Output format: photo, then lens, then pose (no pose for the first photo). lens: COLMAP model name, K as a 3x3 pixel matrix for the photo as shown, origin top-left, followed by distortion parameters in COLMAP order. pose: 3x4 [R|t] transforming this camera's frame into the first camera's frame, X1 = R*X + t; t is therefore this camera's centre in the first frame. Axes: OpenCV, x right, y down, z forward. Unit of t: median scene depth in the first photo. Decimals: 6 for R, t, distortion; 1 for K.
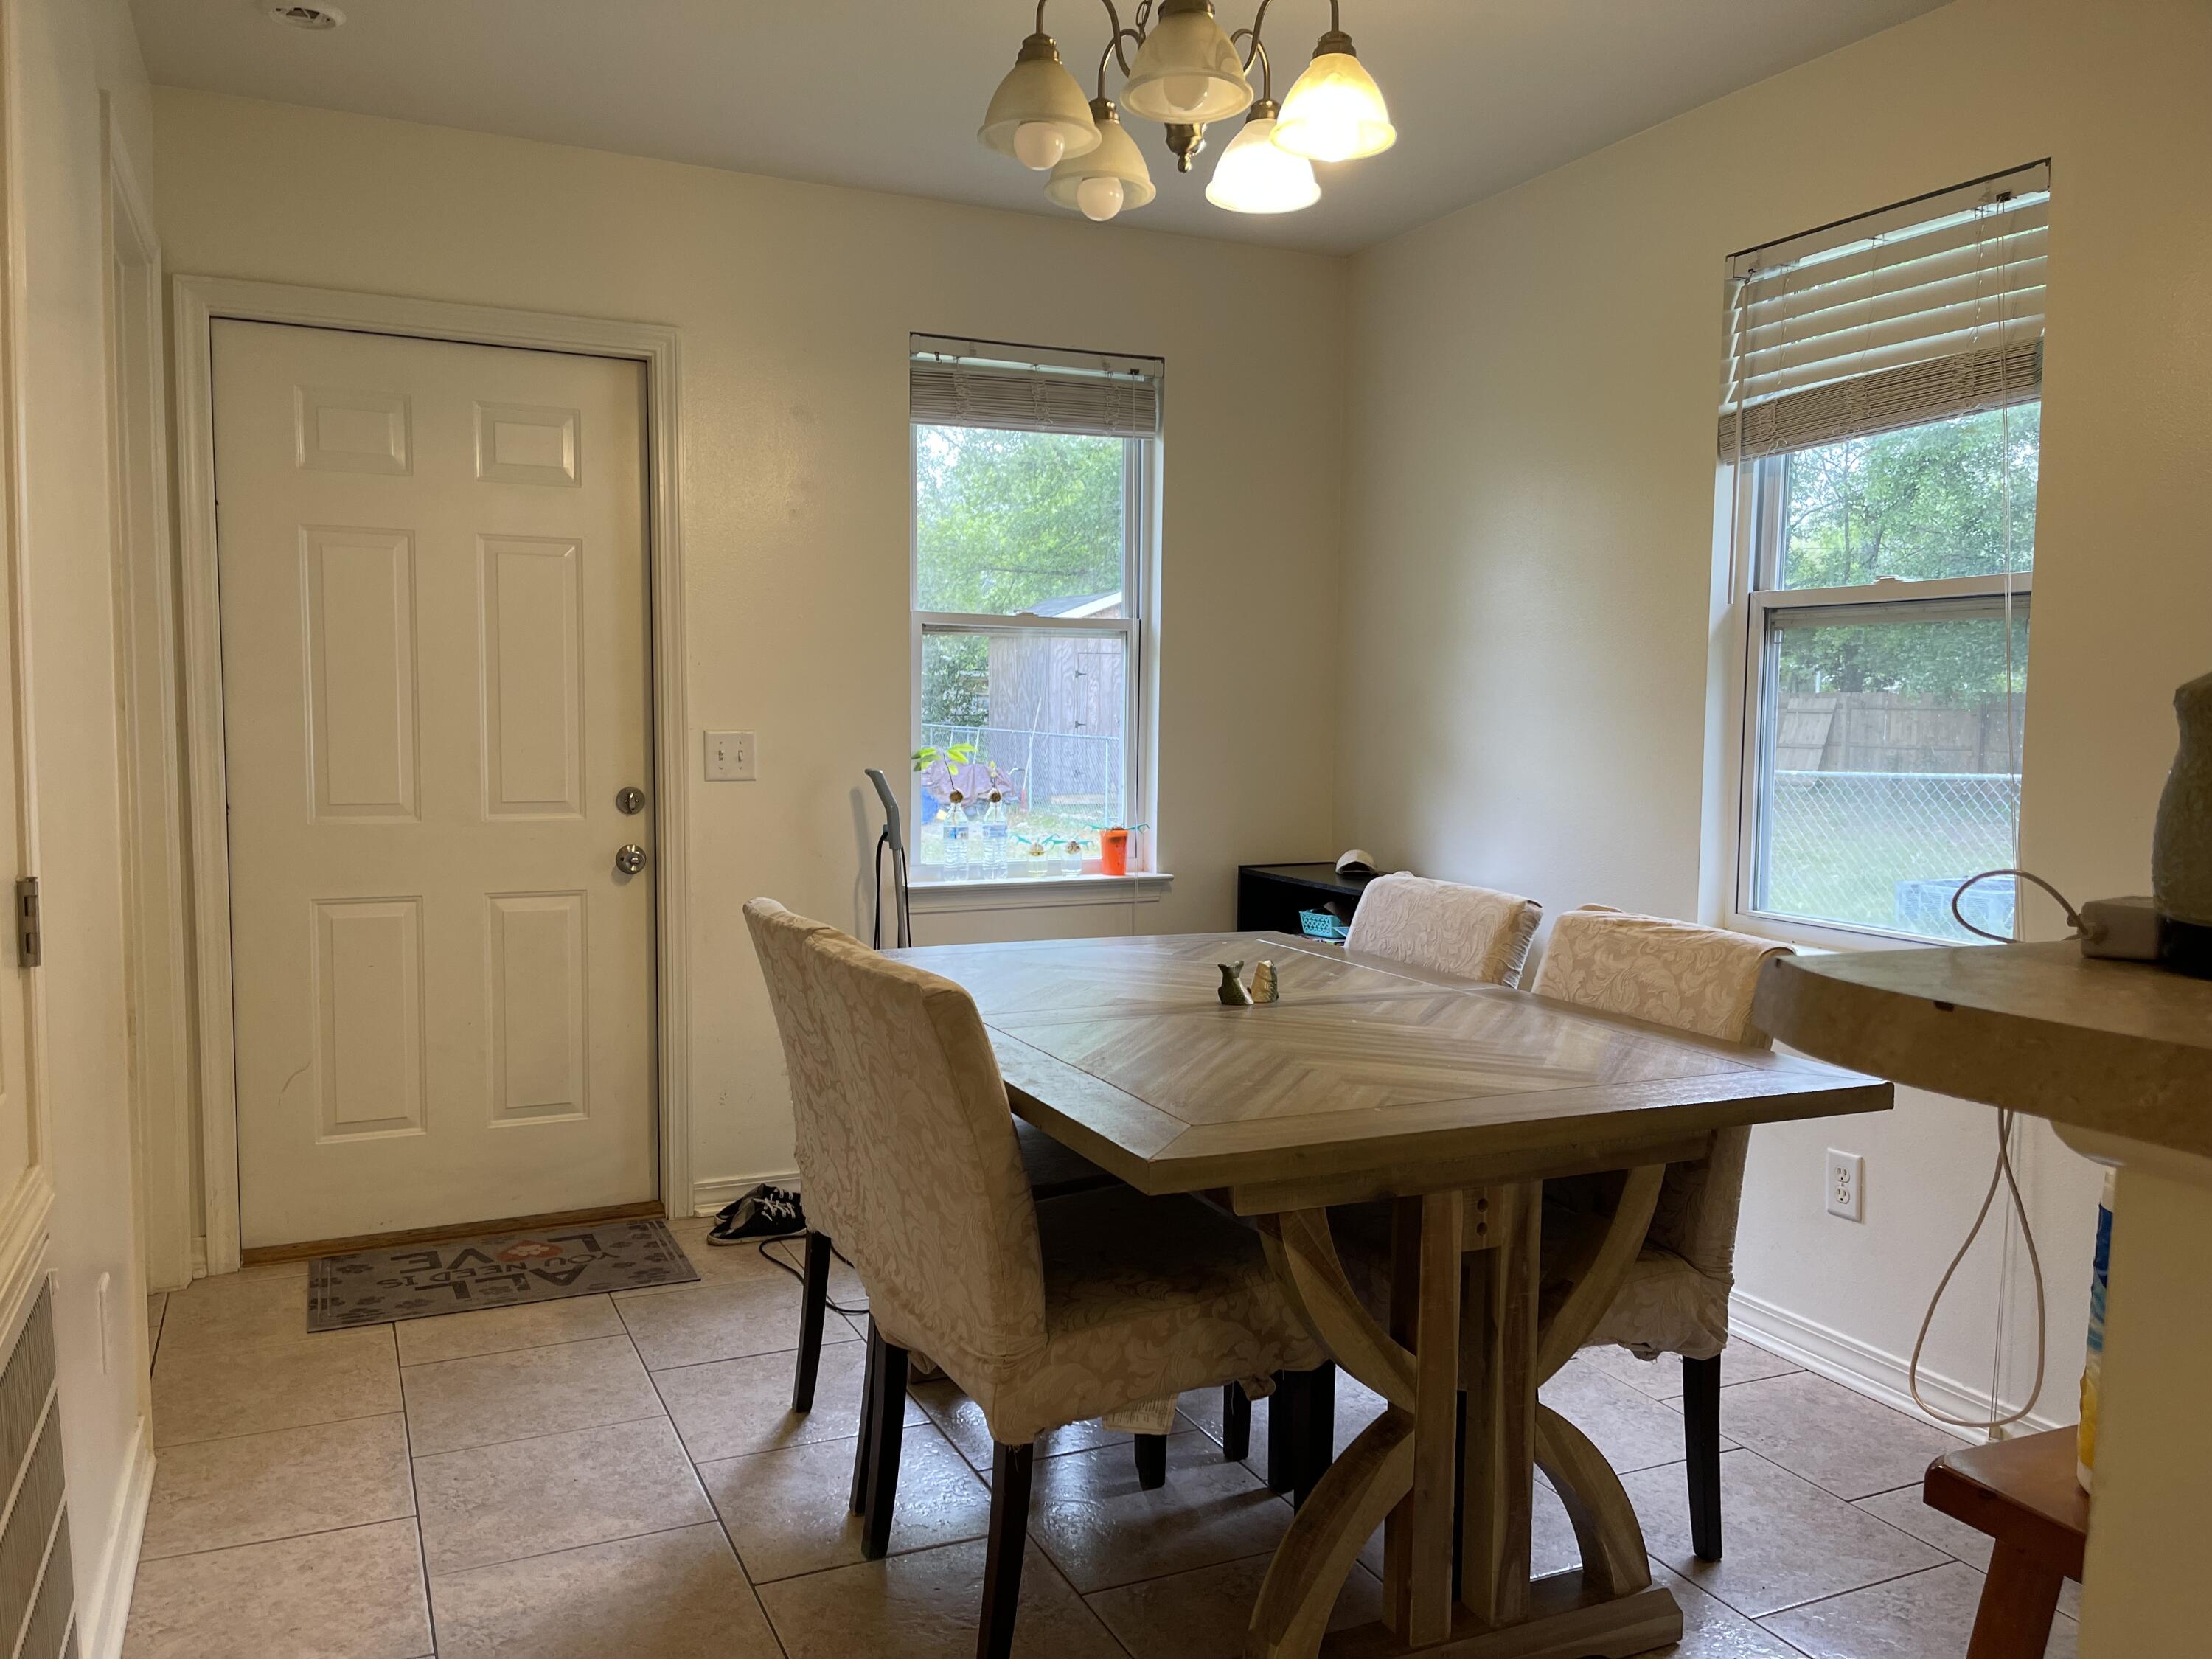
lens RADIAL K [[1686.5, 0, 1106.0], [0, 1686.5, 829.5], [0, 0, 1]] dist [0.087668, -0.125634]
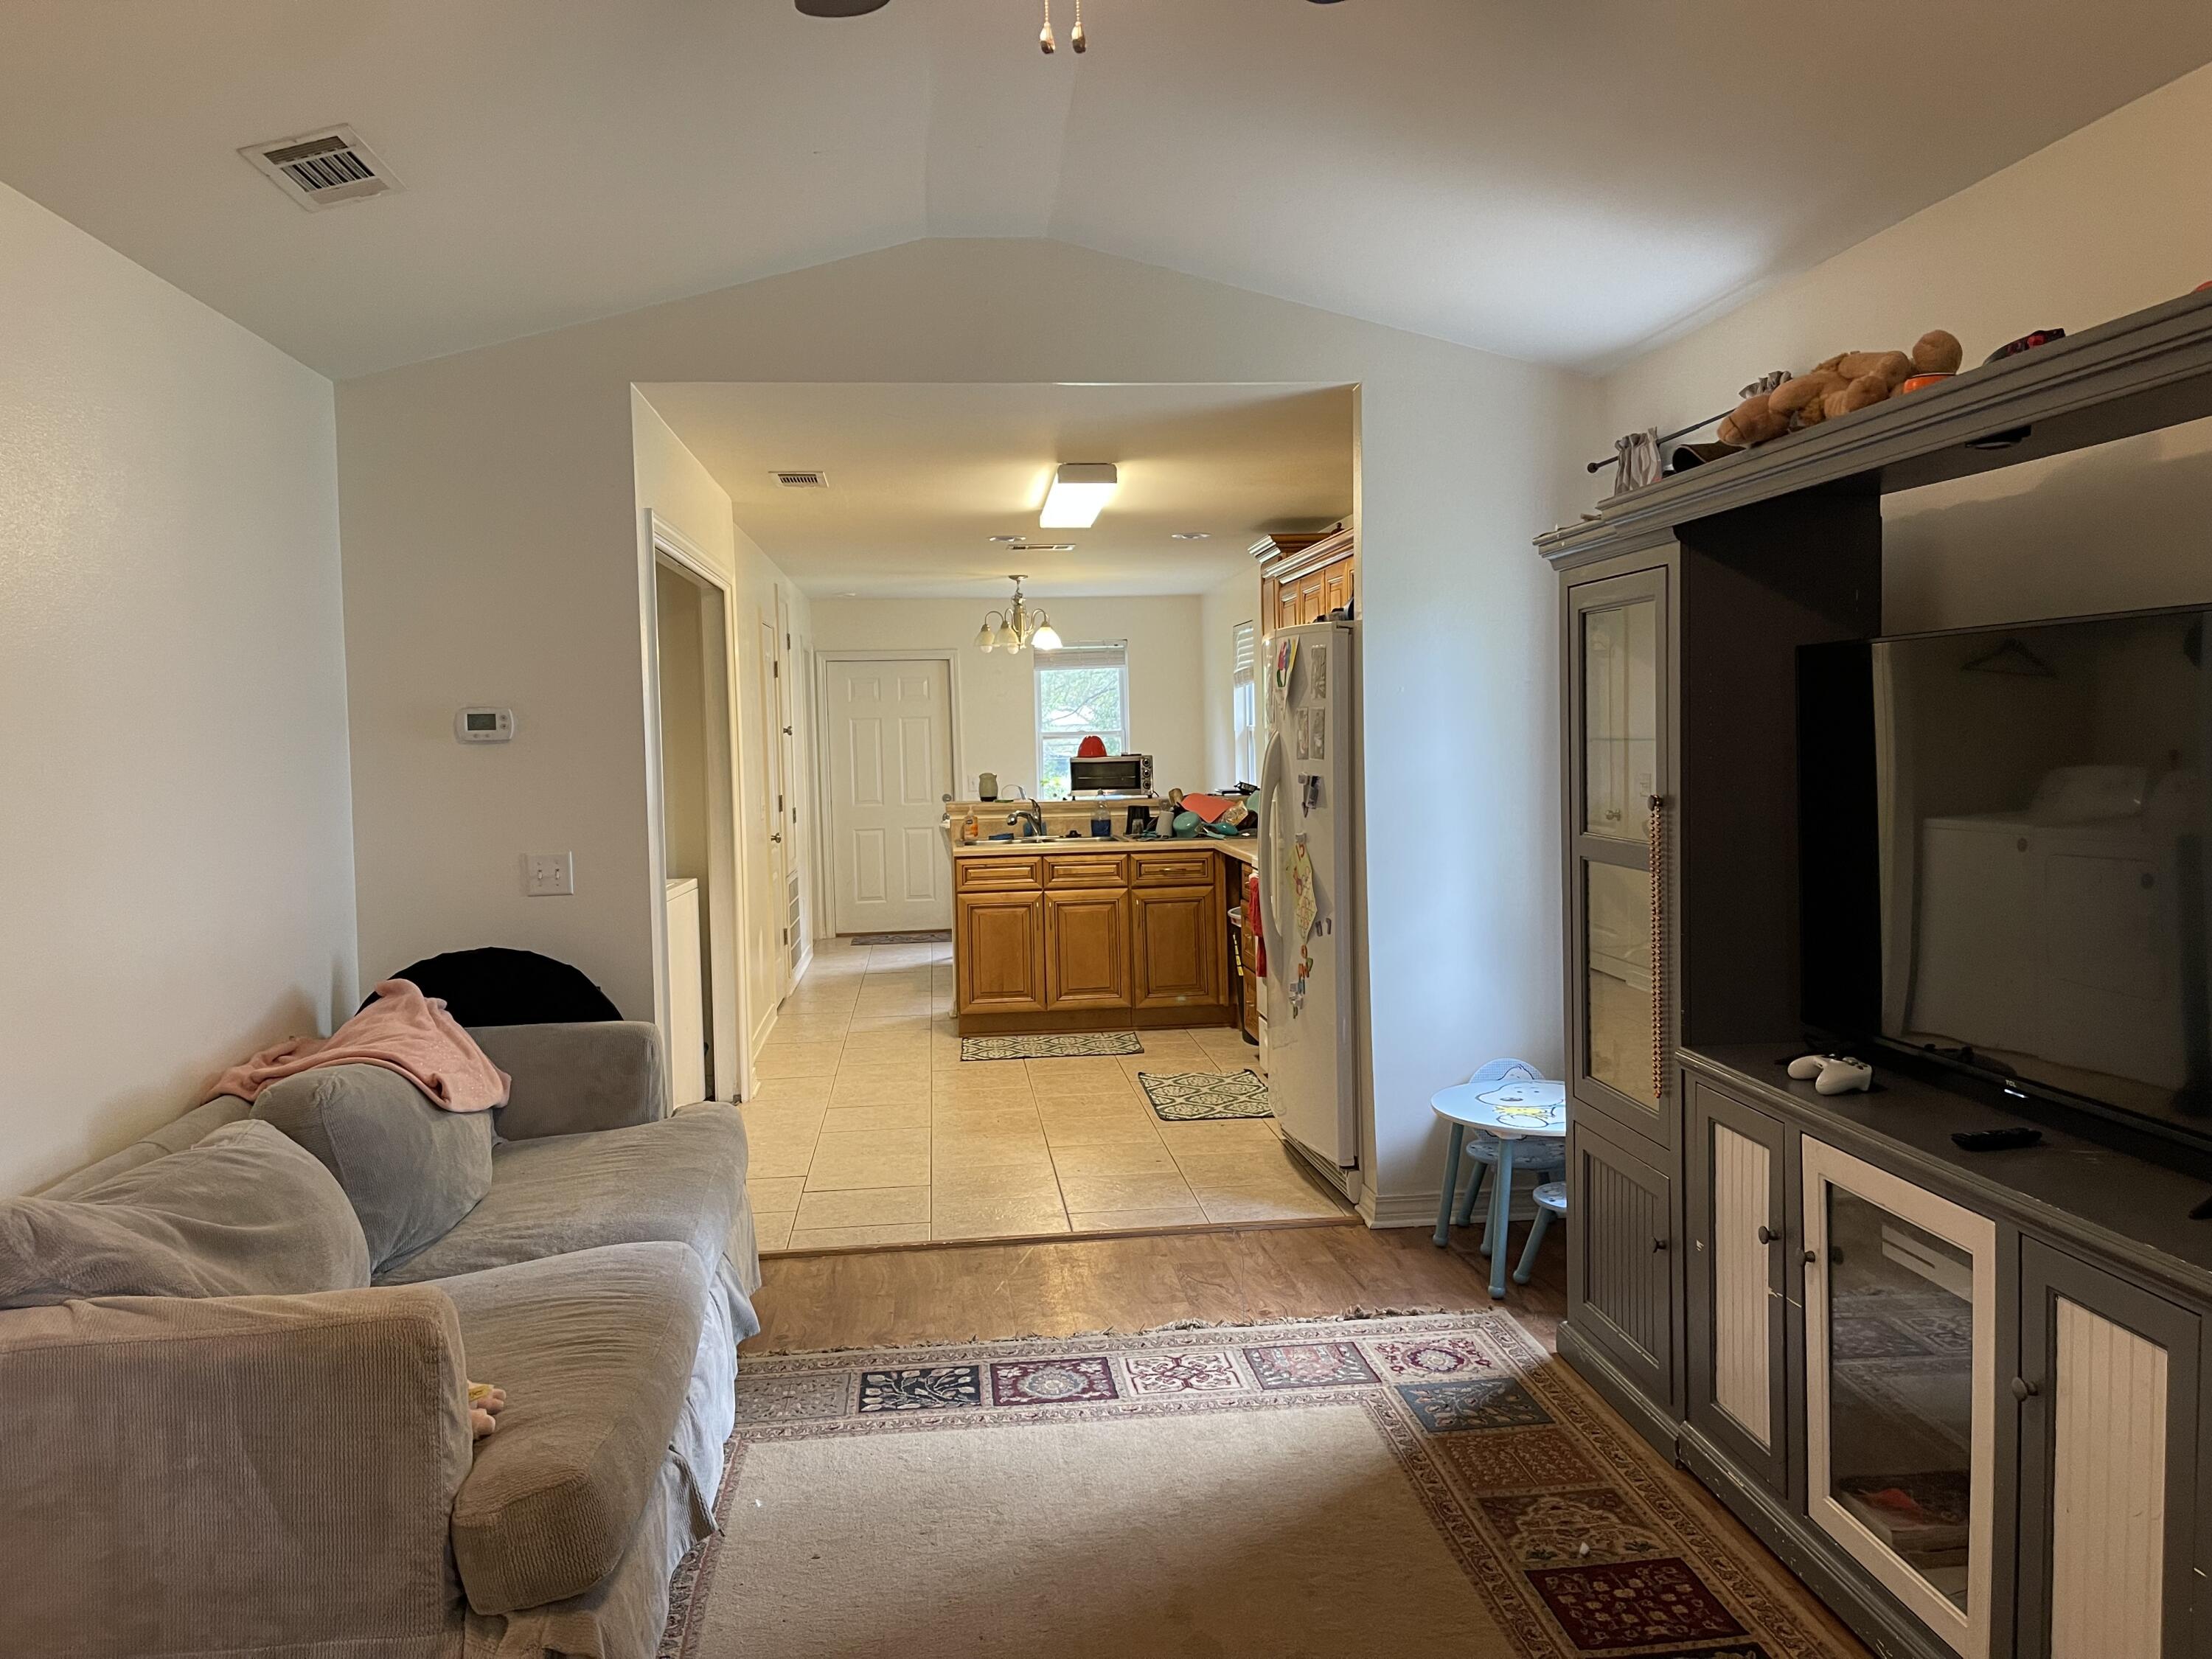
lens RADIAL K [[1702.8, 0, 1133.1], [0, 1702.8, 804.9], [0, 0, 1]] dist [0.048318, -0.068690]
pose [[0.949845, -0.016389, -0.312291, 1.469562], [0.007046, 0.999494, -0.031023, 0.135580], [0.312641, 0.027267, 0.949480, -2.680673]]
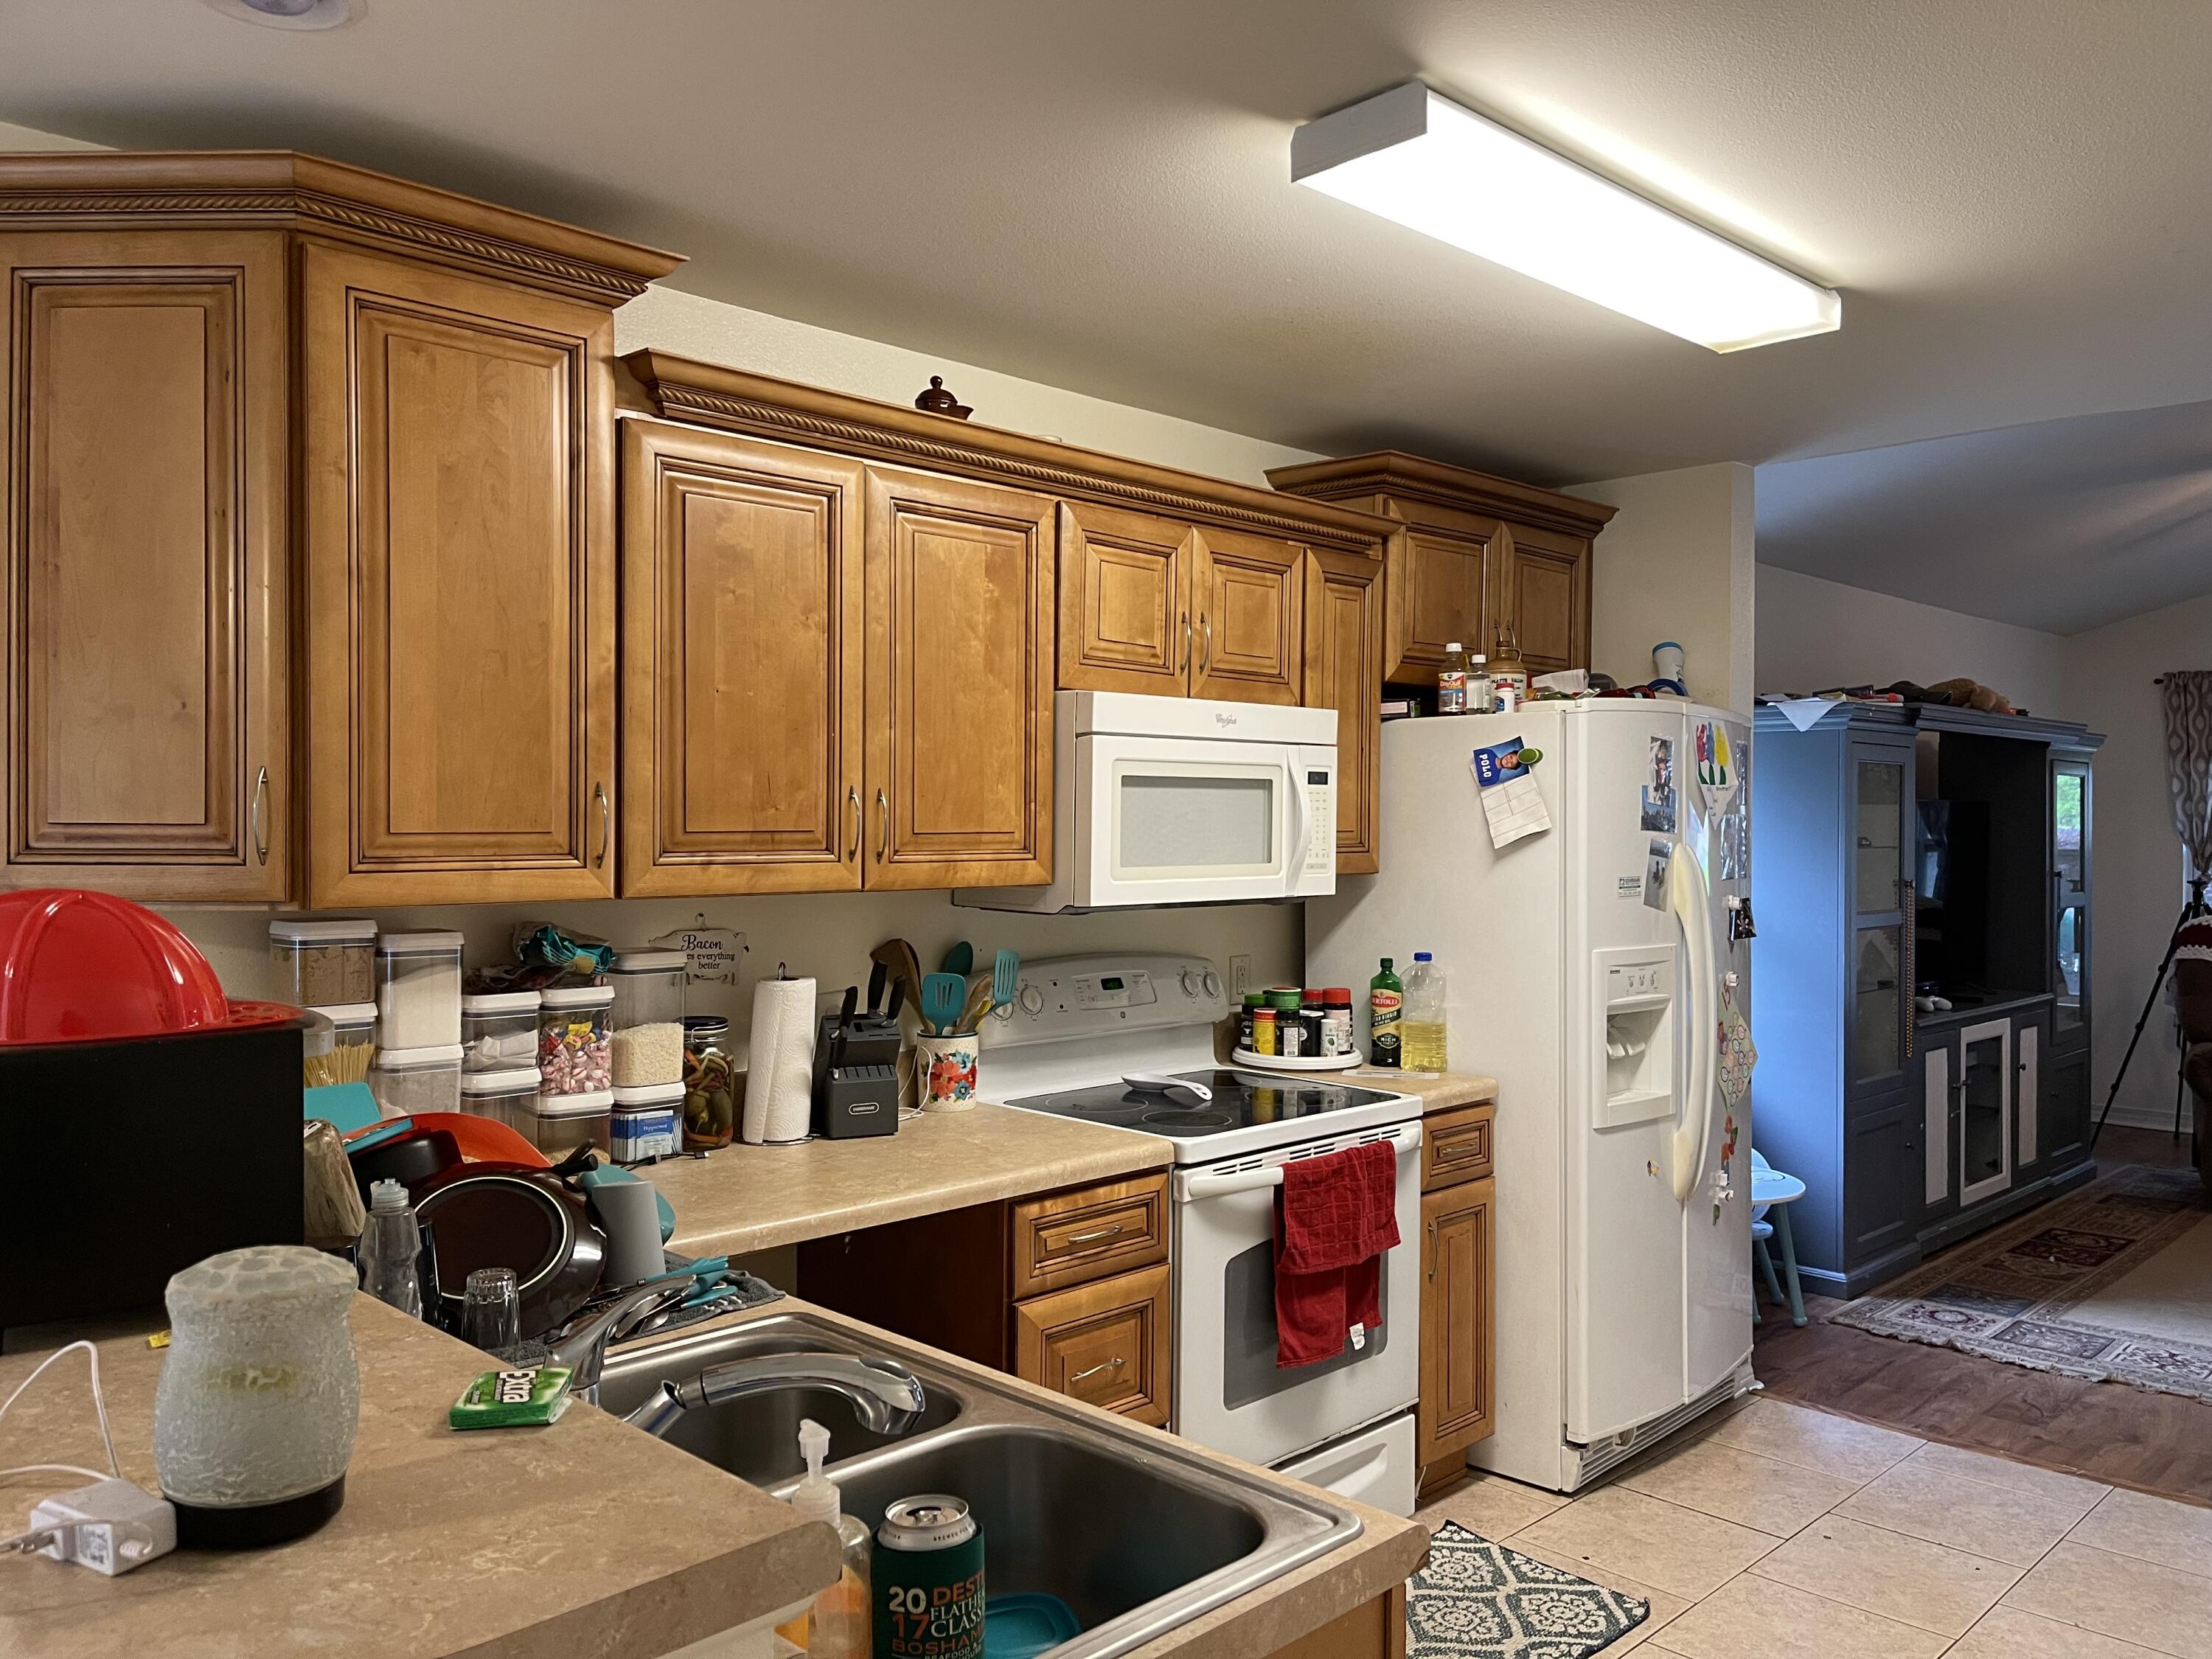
lens RADIAL K [[1686.5, 0, 1106.0], [0, 1686.5, 829.5], [0, 0, 1]] dist [0.087668, -0.125634]
pose [[-0.346392, -0.019758, 0.937882, -0.181293], [0.060654, 0.997214, 0.043410, -0.118464], [-0.936127, 0.071923, -0.344229, 0.248311]]
